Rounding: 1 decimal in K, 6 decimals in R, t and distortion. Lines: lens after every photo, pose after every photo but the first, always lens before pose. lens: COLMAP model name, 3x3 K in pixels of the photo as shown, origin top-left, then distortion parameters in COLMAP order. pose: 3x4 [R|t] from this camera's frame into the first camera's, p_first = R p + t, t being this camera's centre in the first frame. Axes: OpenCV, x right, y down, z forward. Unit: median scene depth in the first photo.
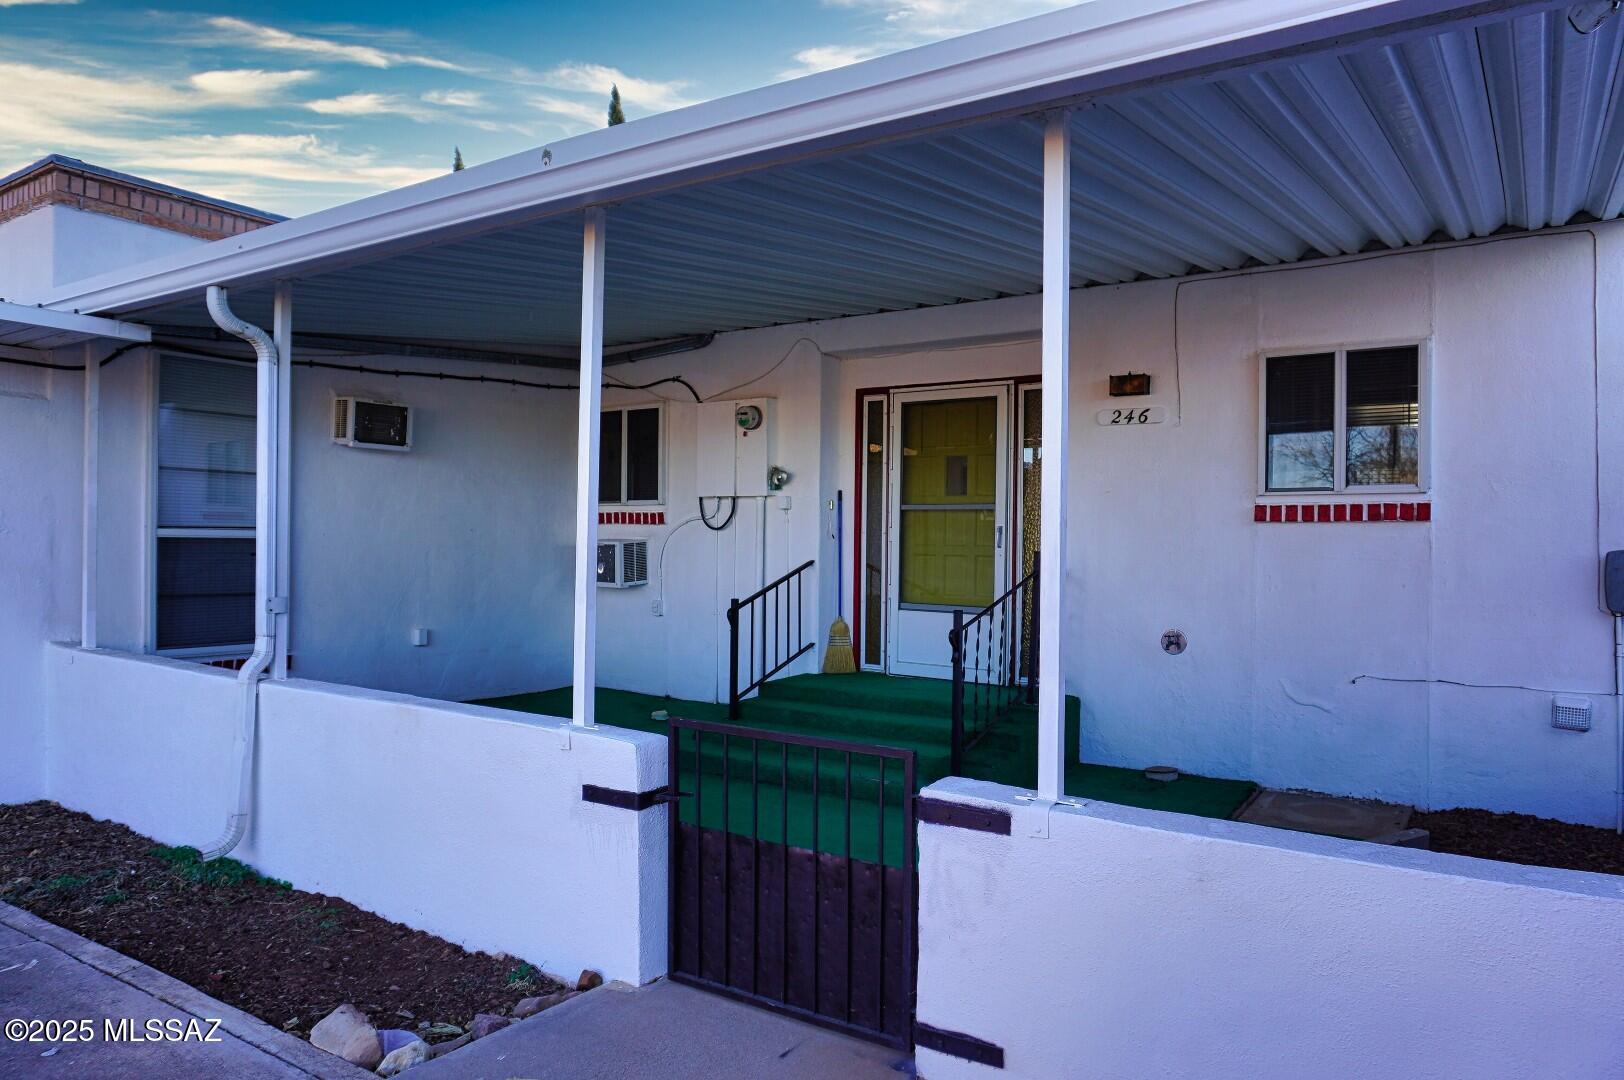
lens RADIAL K [[1072.9, 0, 813.5], [0, 1072.9, 547.7], [0, 0, 1]] dist [-0.051368, 0.031617]
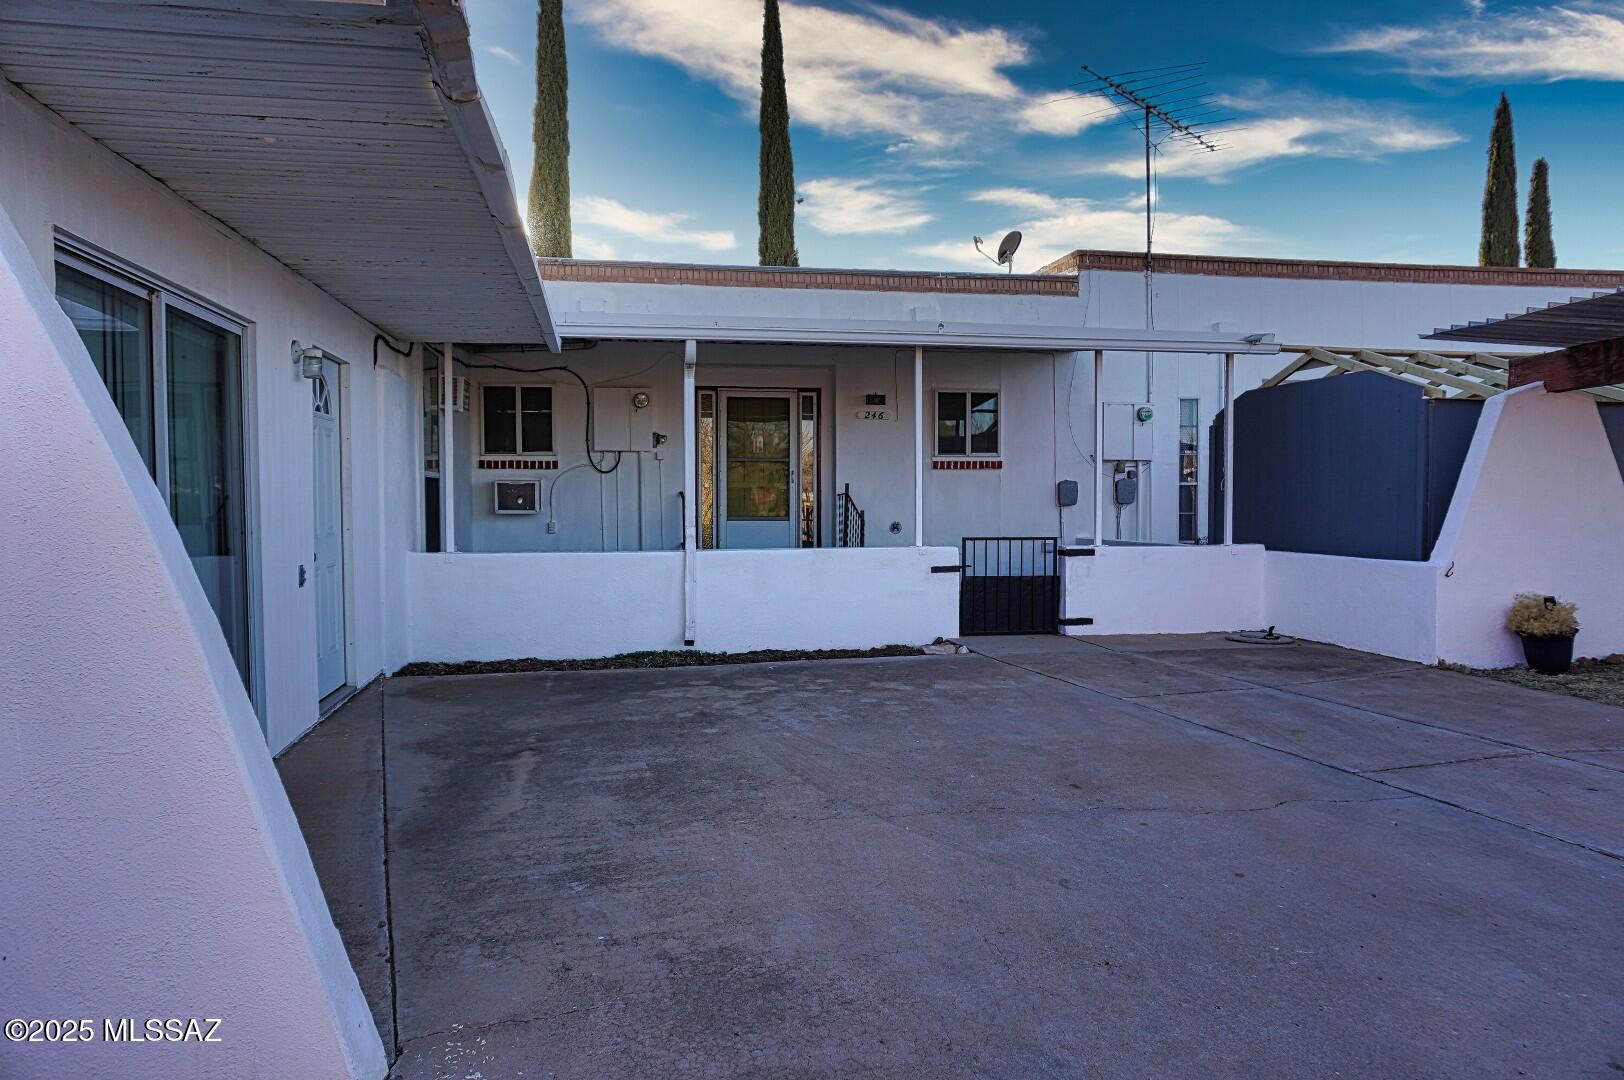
lens RADIAL K [[1088.5, 0, 816.3], [0, 1088.5, 549.1], [0, 0, 1]] dist [-0.012547, 0.006160]
pose [[0.706385, -0.047997, 0.706199, -1.329887], [0.013906, 0.998447, 0.053950, 0.015989], [-0.707691, -0.028288, 0.705955, -0.394753]]
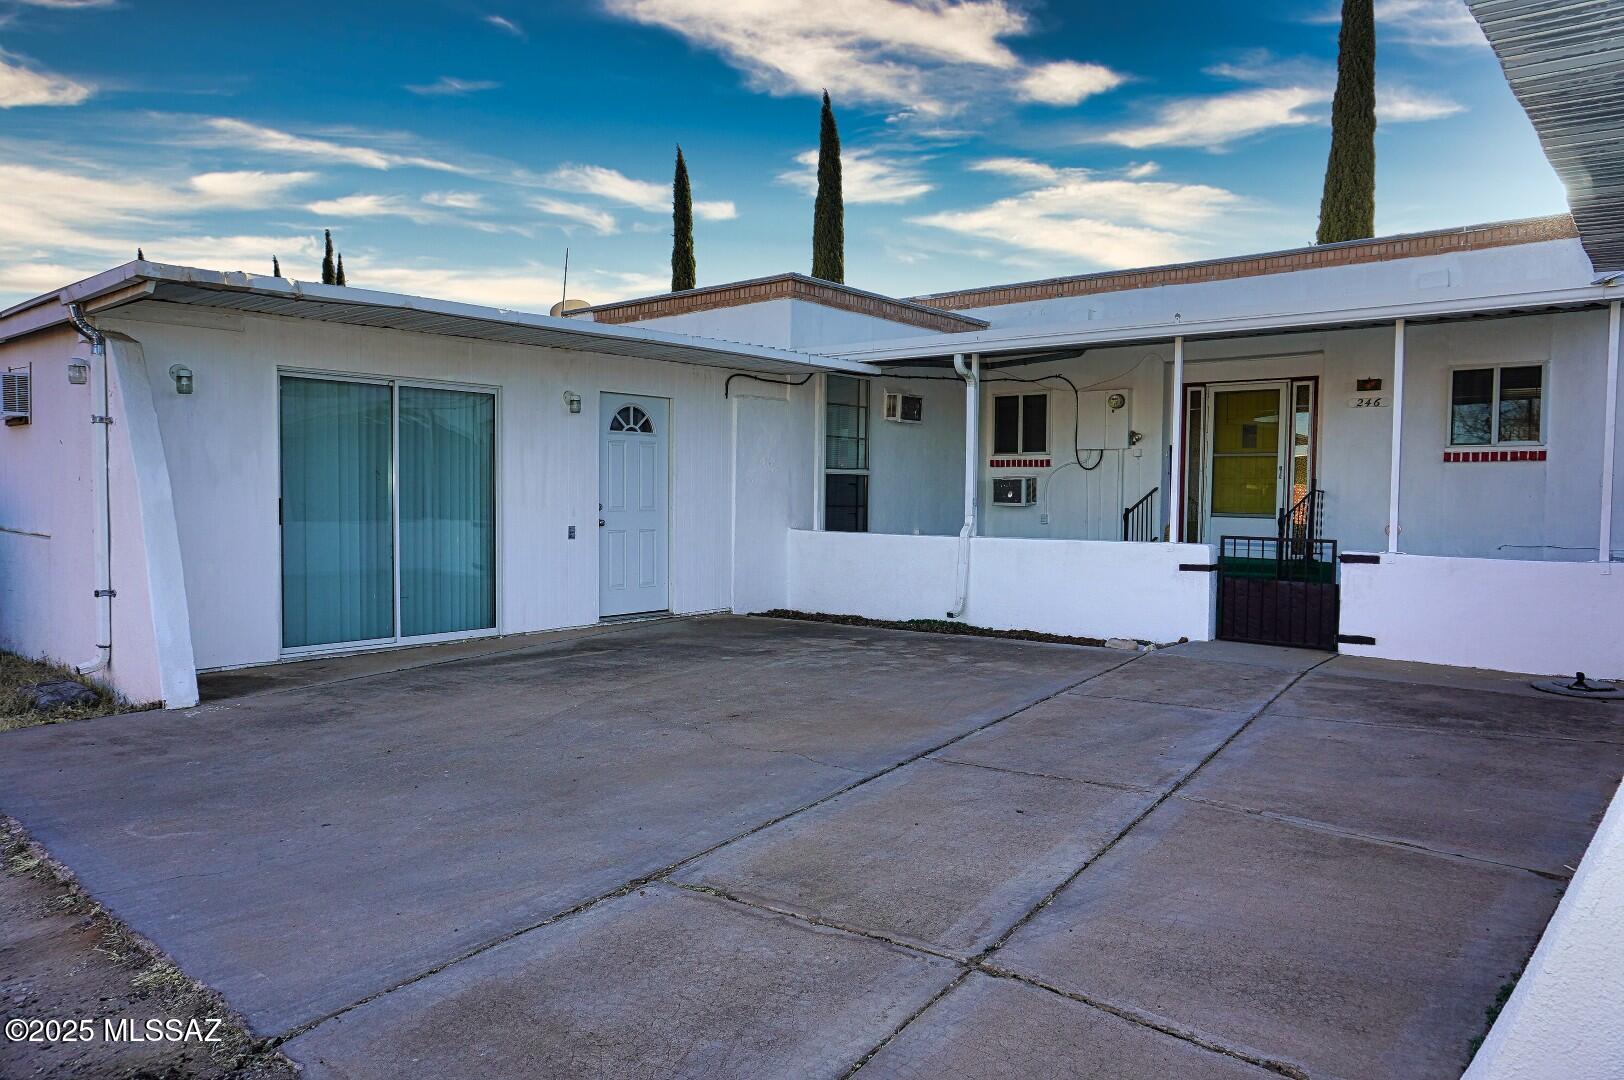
lens RADIAL K [[1088.5, 0, 816.3], [0, 1088.5, 549.1], [0, 0, 1]] dist [-0.012547, 0.006160]
pose [[0.995867, 0.000579, -0.090821, -0.487944], [0.003731, 0.998875, 0.047275, 0.033217], [0.090746, -0.047418, 0.994744, -0.952879]]
